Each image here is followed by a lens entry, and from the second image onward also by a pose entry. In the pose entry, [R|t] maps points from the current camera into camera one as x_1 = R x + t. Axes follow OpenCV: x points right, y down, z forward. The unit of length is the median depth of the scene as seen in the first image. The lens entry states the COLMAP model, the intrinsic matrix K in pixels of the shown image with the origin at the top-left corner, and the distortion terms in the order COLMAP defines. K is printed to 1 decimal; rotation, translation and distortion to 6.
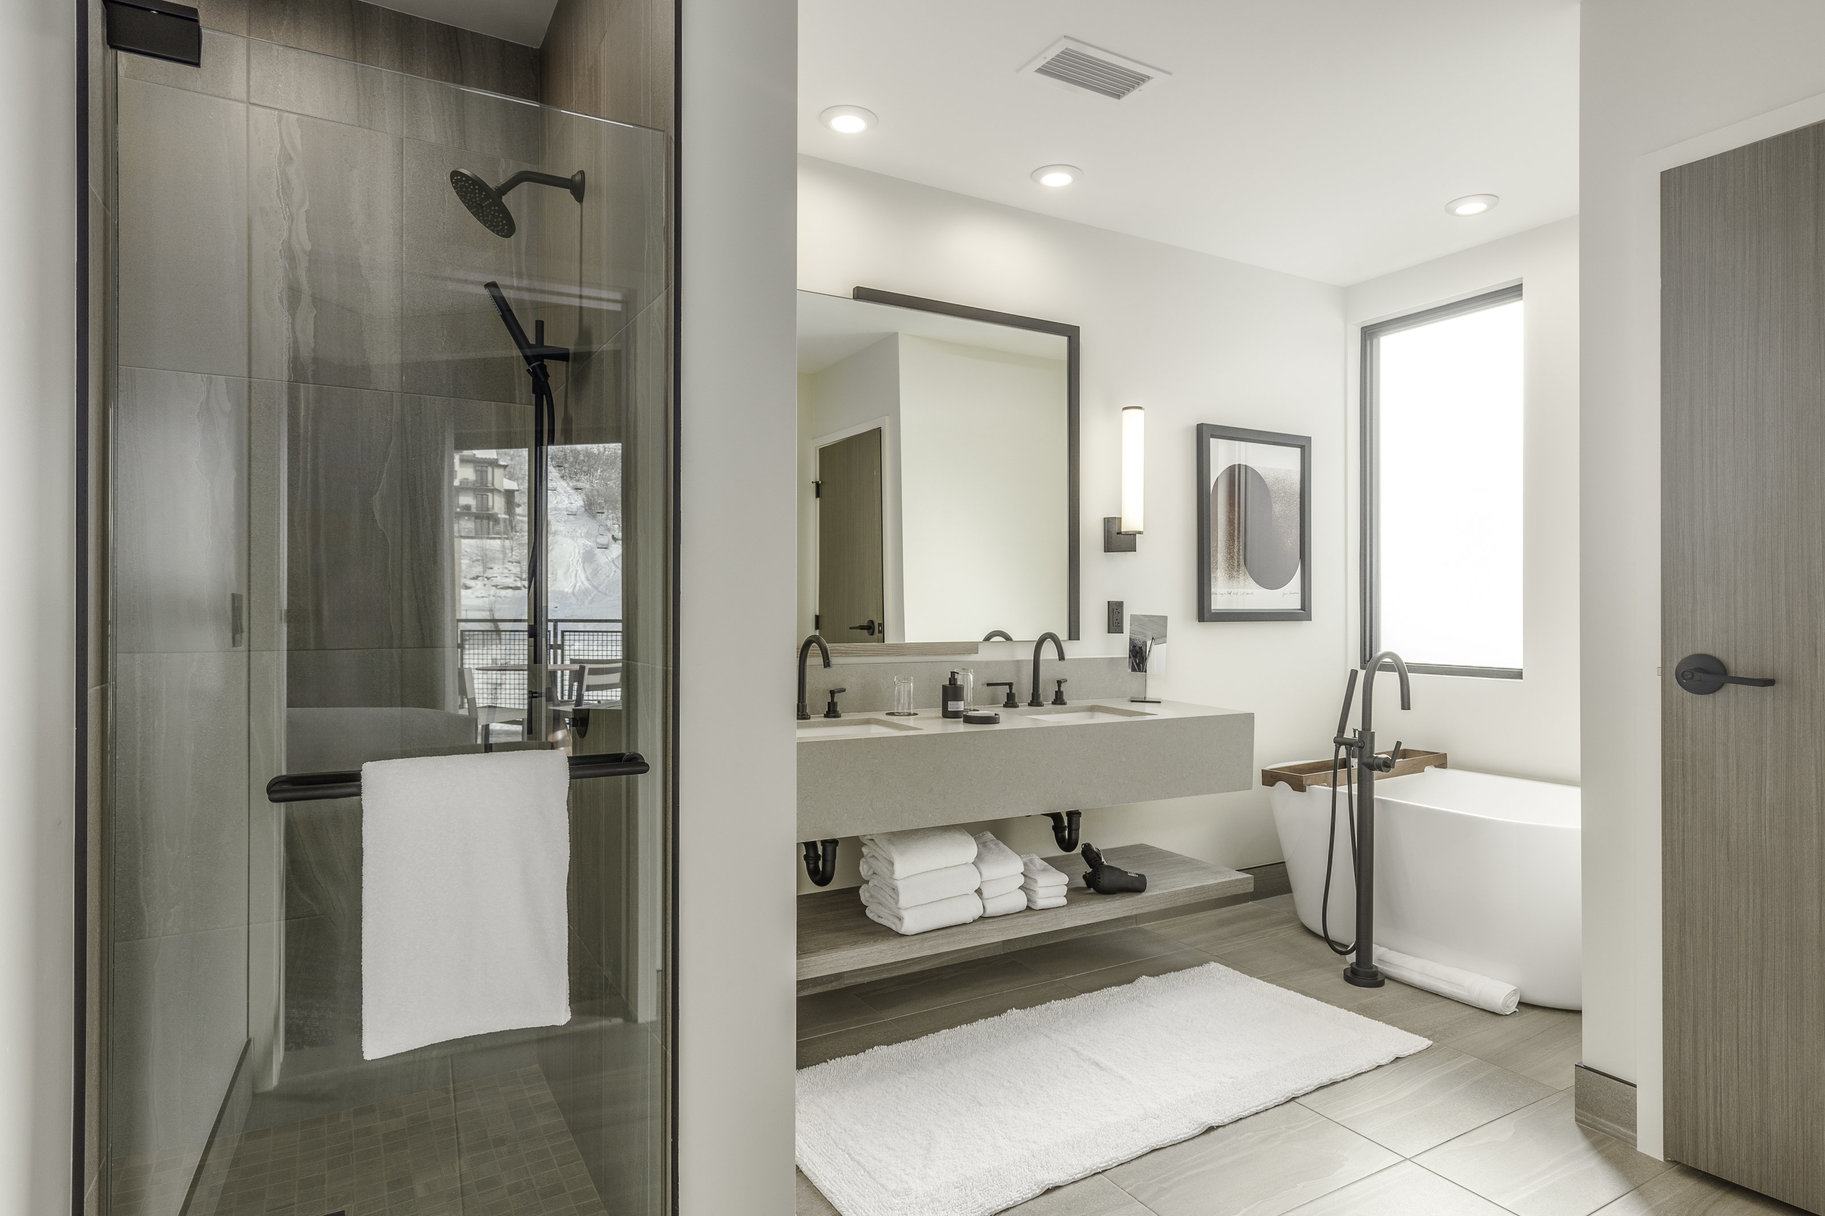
lens RADIAL K [[982.2, 0, 840.8], [0, 982.2, 603.6], [0, 0, 1]] dist [0.007693, -0.003885]
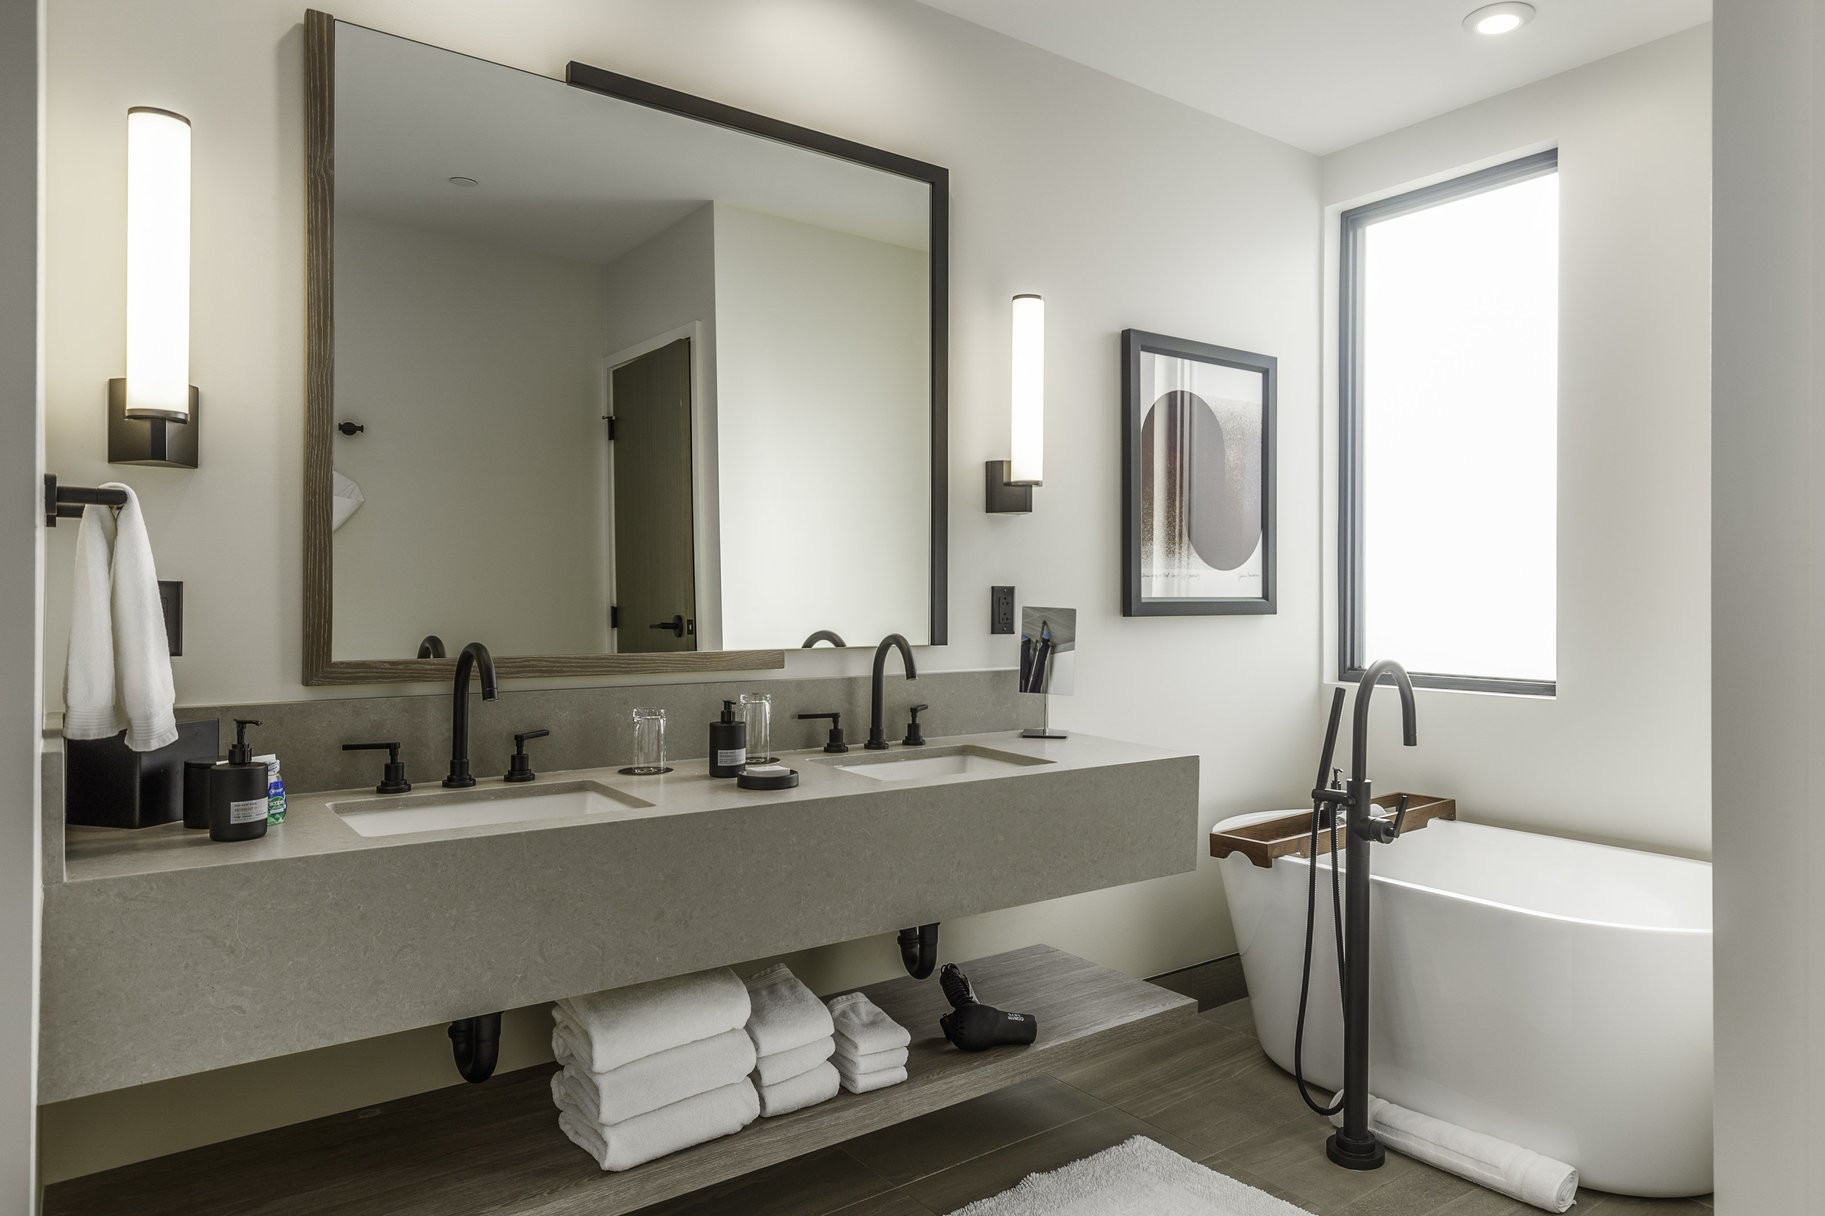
lens RADIAL K [[1129.0, 0, 917.8], [0, 1129.0, 599.6], [0, 0, 1]] dist [0.019775, -0.005742]
pose [[0.988956, -0.000631, 0.148205, 0.117266], [-0.000103, 0.999988, 0.004946, 0.003136], [-0.148207, -0.004906, 0.988944, 0.268187]]
